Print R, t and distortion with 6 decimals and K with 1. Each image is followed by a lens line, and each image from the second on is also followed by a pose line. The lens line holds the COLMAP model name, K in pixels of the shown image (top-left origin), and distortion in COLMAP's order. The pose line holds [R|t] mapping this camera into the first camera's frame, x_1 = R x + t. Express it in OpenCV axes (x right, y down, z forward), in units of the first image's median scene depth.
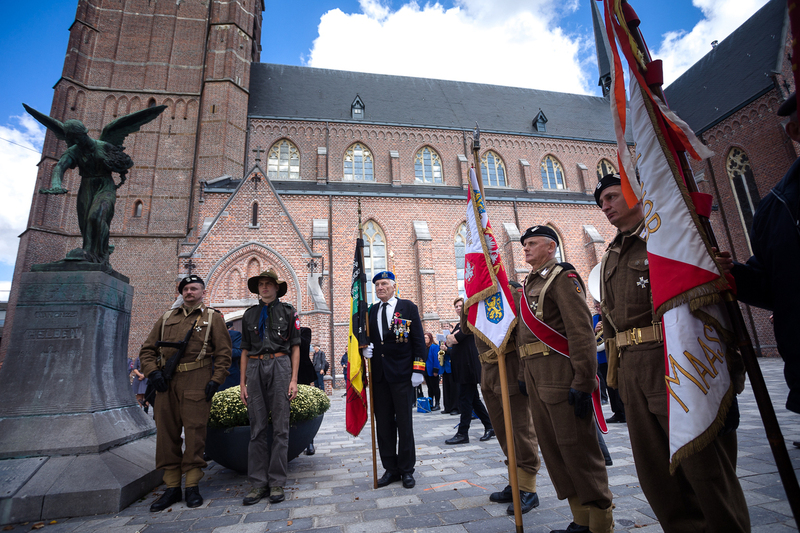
lens RADIAL K [[389.8, 0, 400.0], [0, 389.8, 266.5], [0, 0, 1]] dist [-0.075926, 0.024958]
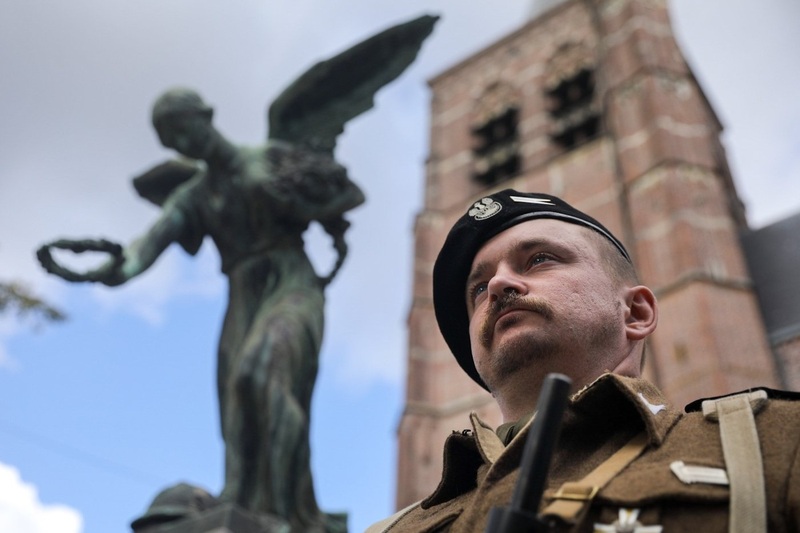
lens RADIAL K [[957.5, 0, 385.3], [0, 957.5, 266.3], [0, 0, 1]] dist [-0.005724, -0.010924]
pose [[0.671082, -0.453506, -0.586500, -0.371623], [0.090870, 0.835438, -0.542020, 0.197875], [0.735794, 0.310444, 0.601857, 0.731665]]
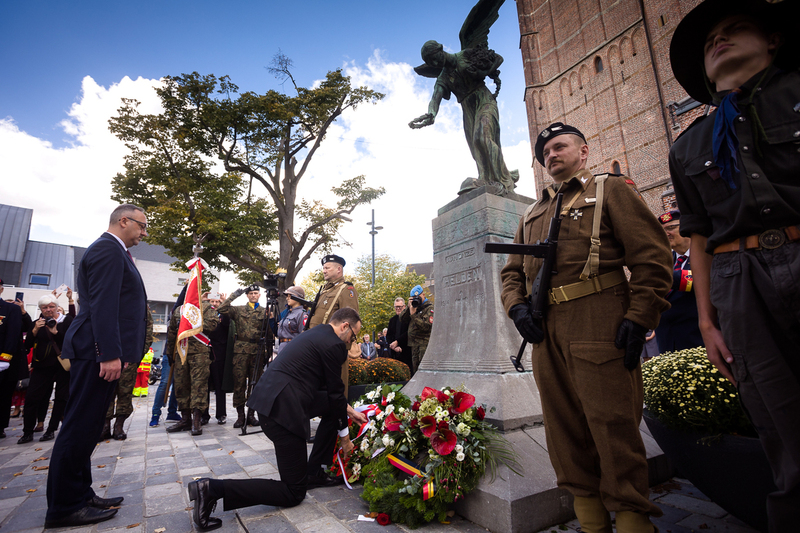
lens RADIAL K [[389.8, 0, 400.0], [0, 389.8, 266.5], [0, 0, 1]] dist [-0.075926, 0.024958]
pose [[0.343225, -0.152728, -0.926753, -0.150894], [0.222763, 0.971775, -0.077647, 0.191391], [0.912455, -0.179796, 0.367559, 0.544973]]
